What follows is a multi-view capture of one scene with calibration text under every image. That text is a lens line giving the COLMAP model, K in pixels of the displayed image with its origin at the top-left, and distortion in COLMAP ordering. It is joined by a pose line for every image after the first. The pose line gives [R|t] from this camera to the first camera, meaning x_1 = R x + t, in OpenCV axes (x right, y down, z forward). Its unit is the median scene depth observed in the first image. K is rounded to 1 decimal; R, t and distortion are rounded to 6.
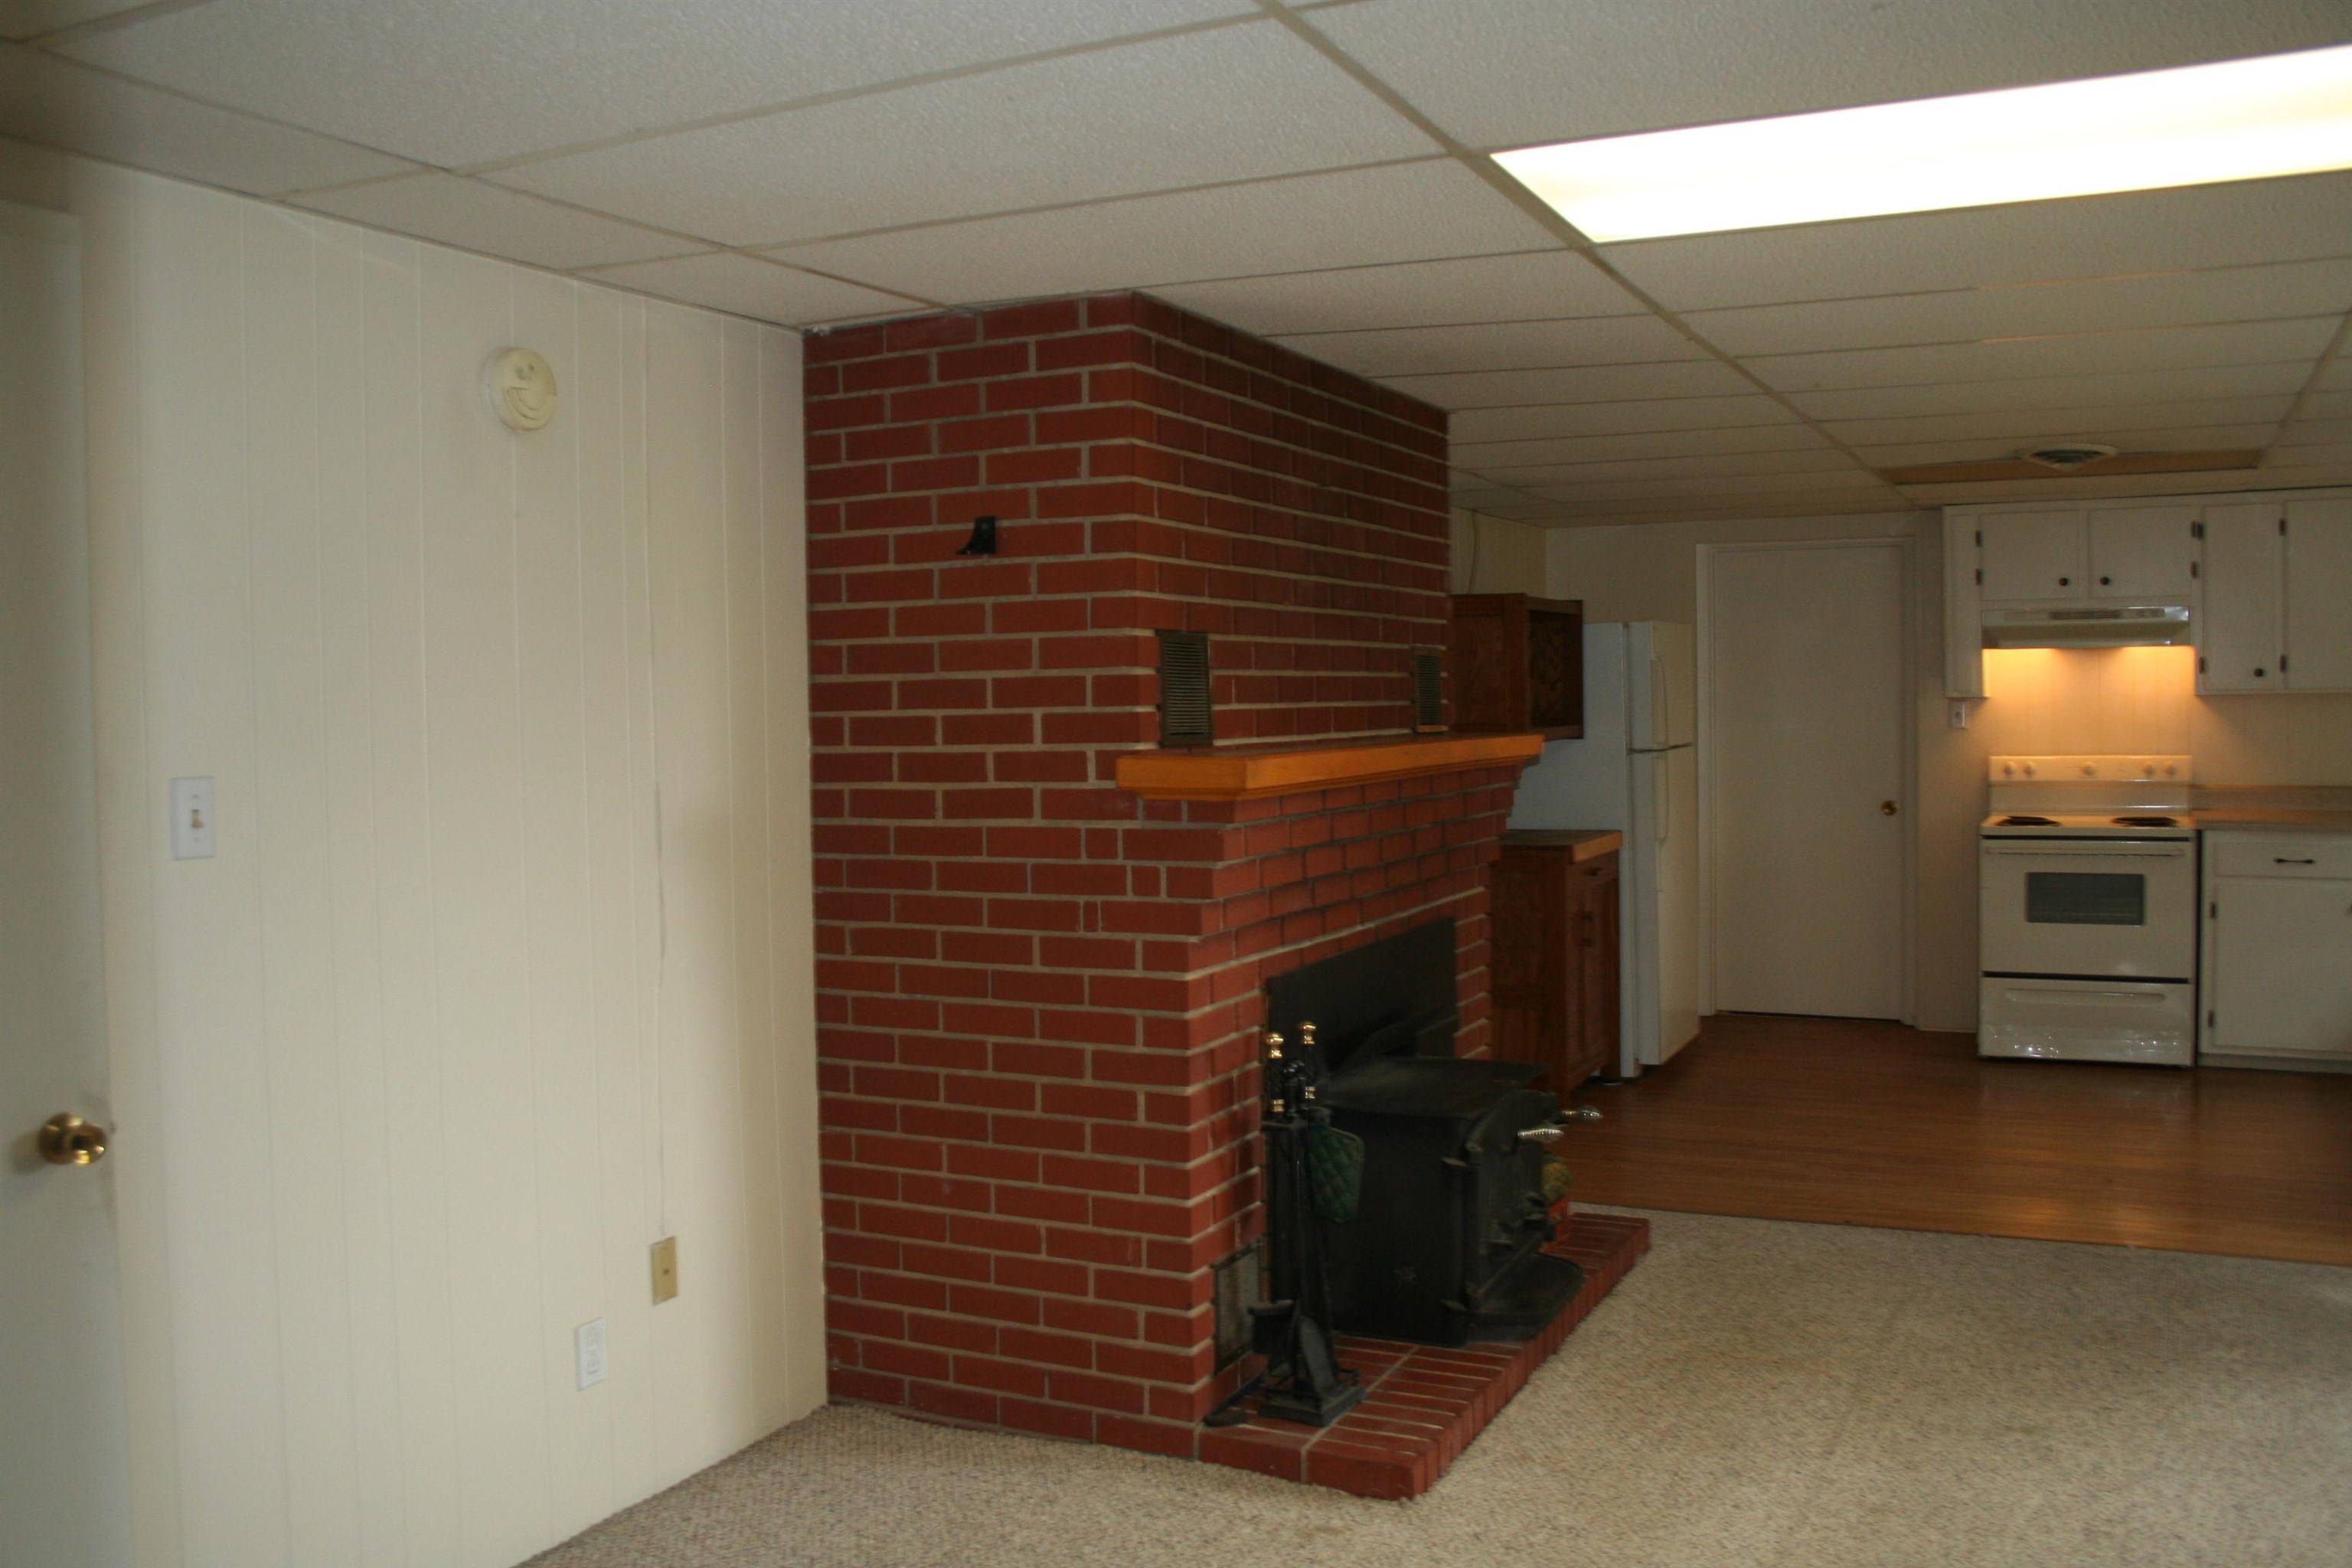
lens RADIAL K [[1987.0, 0, 1166.3], [0, 1987.0, 789.4], [0, 0, 1]] dist [-0.134135, 0.097340]
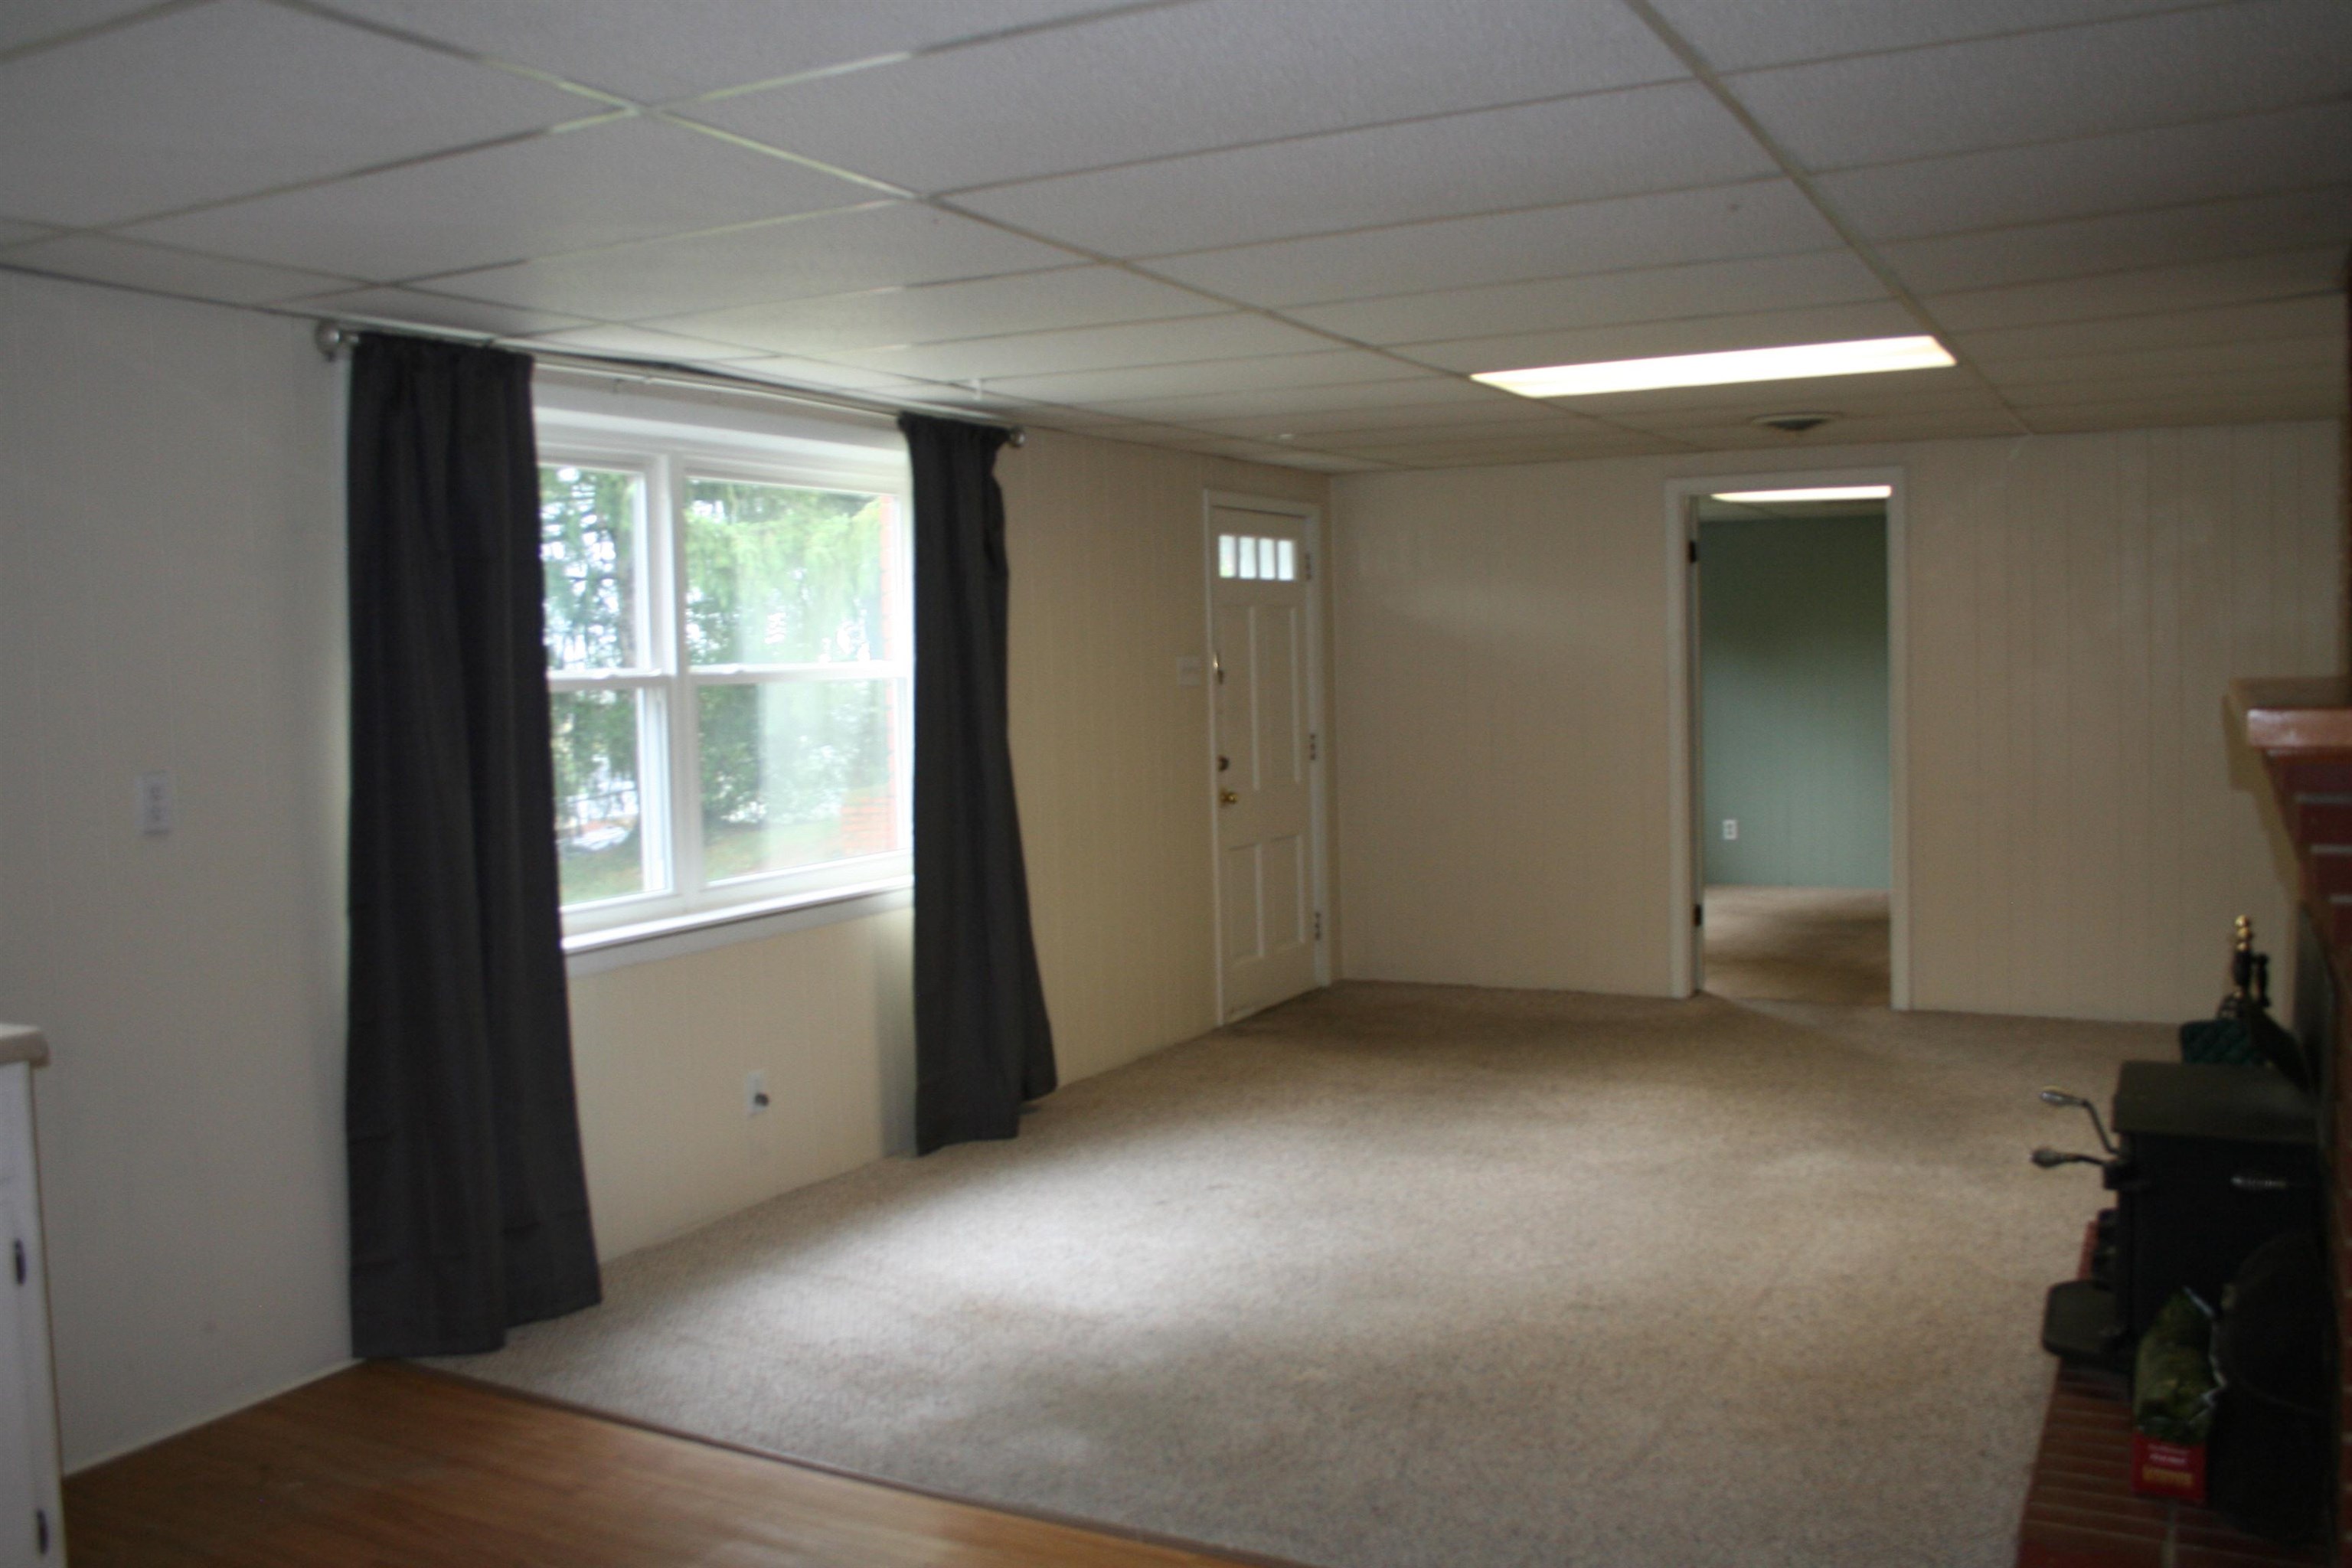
lens RADIAL K [[1987.0, 0, 1192.1], [0, 1987.0, 778.1], [0, 0, 1]] dist [-0.134135, 0.097340]
pose [[-0.999009, 0.040216, 0.019052, 0.585211], [0.042046, 0.993248, 0.108127, -0.098803], [-0.014575, 0.108821, -0.993955, 1.916800]]
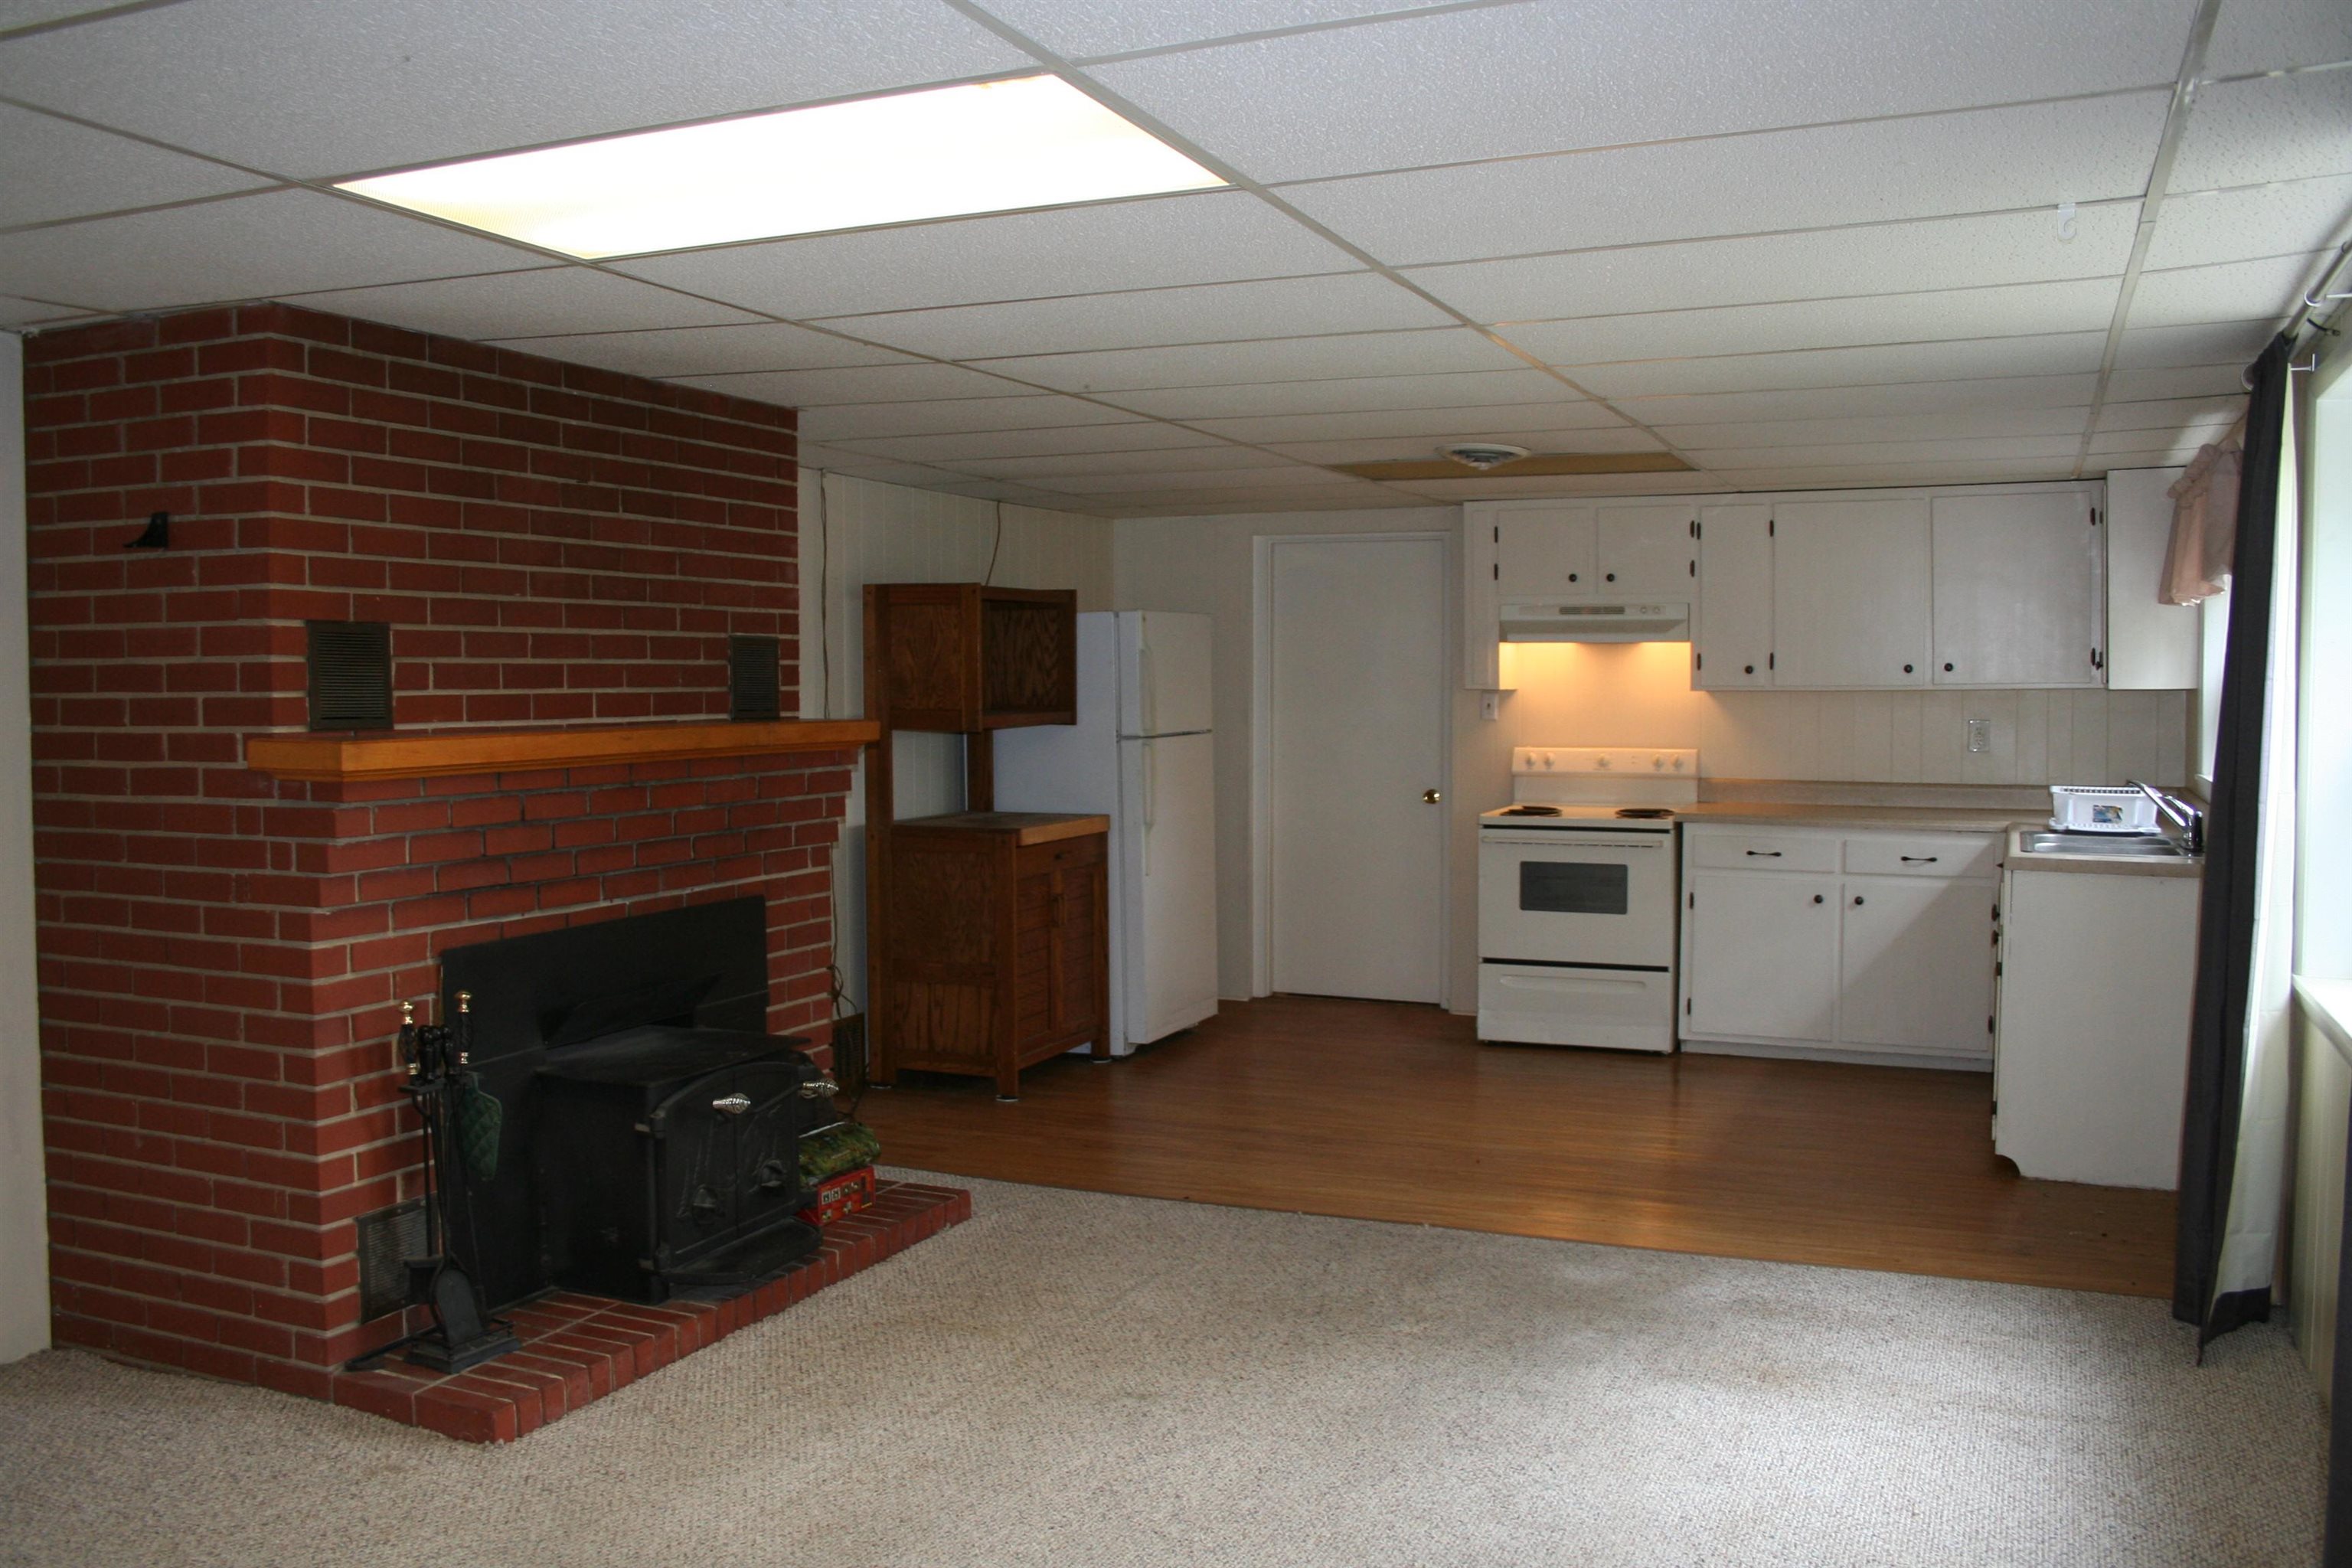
lens RADIAL K [[1987.0, 0, 1169.1], [0, 1987.0, 775.9], [0, 0, 1]] dist [-0.134135, 0.097340]
pose [[0.998743, 0.013170, 0.048368, 0.368603], [-0.013354, 0.999905, 0.003477, -0.006105], [-0.048317, -0.004118, 0.998824, -0.055894]]
